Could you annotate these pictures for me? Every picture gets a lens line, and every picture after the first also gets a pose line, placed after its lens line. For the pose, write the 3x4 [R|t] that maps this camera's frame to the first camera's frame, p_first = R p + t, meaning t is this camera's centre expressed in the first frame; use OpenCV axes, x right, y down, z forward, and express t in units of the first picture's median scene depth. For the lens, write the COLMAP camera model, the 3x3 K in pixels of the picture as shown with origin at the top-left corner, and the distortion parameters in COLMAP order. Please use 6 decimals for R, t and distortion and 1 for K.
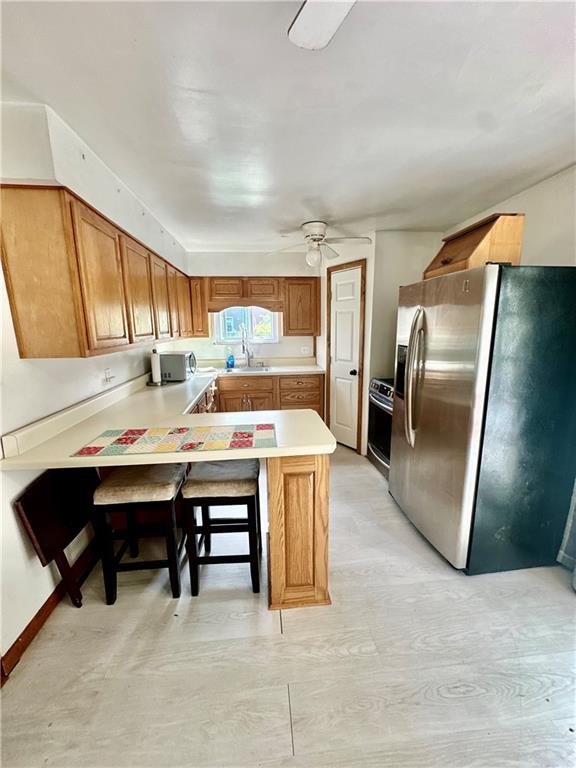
lens RADIAL K [[306.5, 0, 288.0], [0, 306.5, 384.0], [0, 0, 1]] dist [-0.001016, 0.000072]
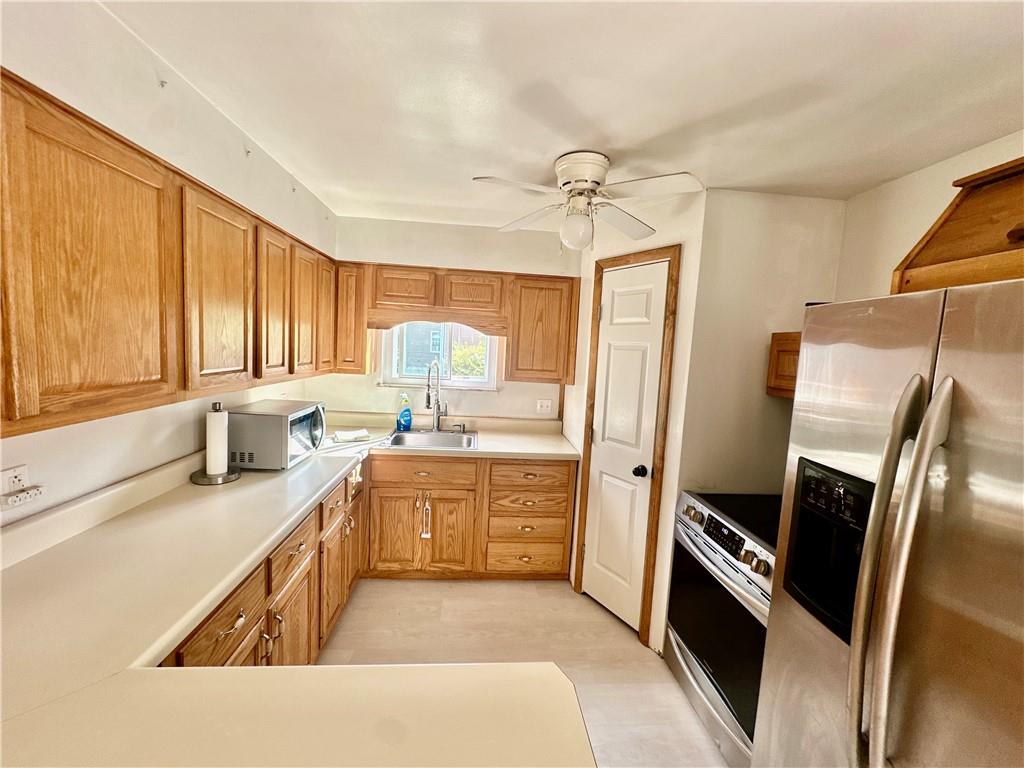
lens RADIAL K [[408.9, 0, 512.0], [0, 408.9, 384.0], [0, 0, 1]] dist [0.001373, 0.000622]
pose [[0.997569, 0.068529, -0.012626, 0.008427], [-0.069427, 0.992955, -0.096021, -0.098105], [0.005956, 0.096664, 0.995299, 0.340820]]
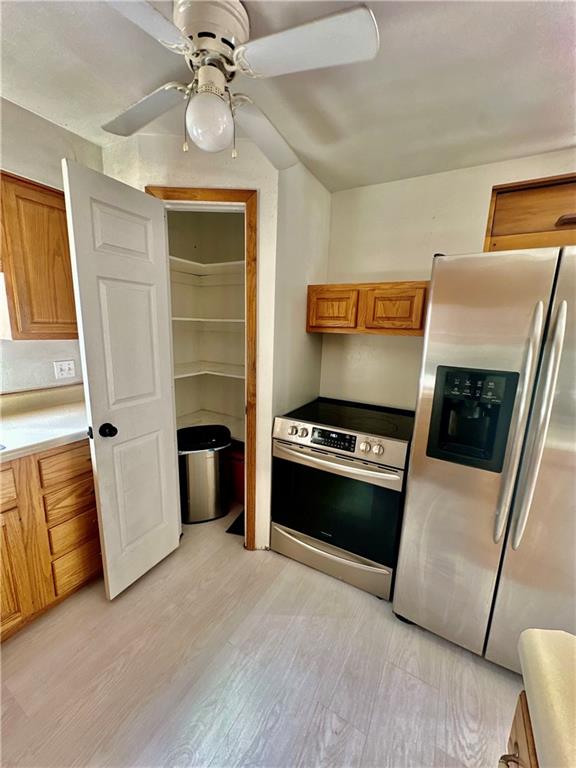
lens RADIAL K [[306.7, 0, 288.0], [0, 306.7, 384.0], [0, 0, 1]] dist [0.001373, 0.000622]
pose [[0.574644, -0.123785, 0.808988, -0.154619], [0.109923, 0.991212, 0.073587, -0.112316], [-0.810988, 0.046640, 0.583201, 0.616614]]
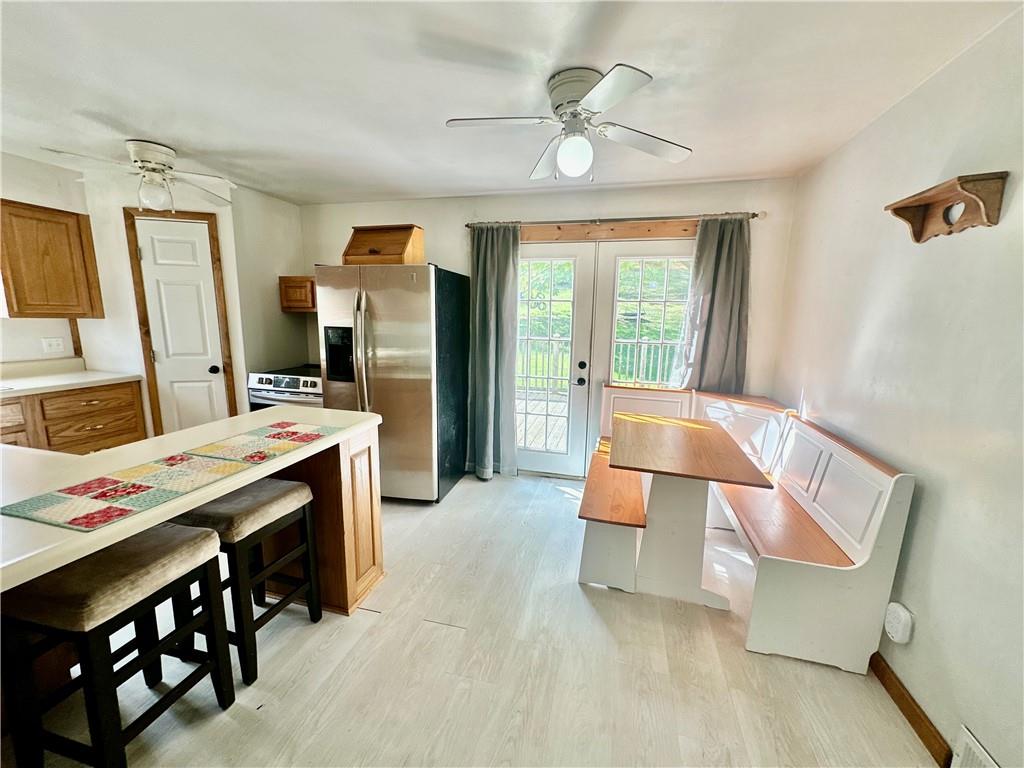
lens RADIAL K [[408.9, 0, 512.0], [0, 408.9, 384.0], [0, 0, 1]] dist [0.001373, 0.000622]
pose [[0.345206, -0.135503, 0.928693, -0.434386], [0.148567, 0.984936, 0.088485, 0.013855], [-0.926693, 0.107427, 0.360137, 0.021203]]
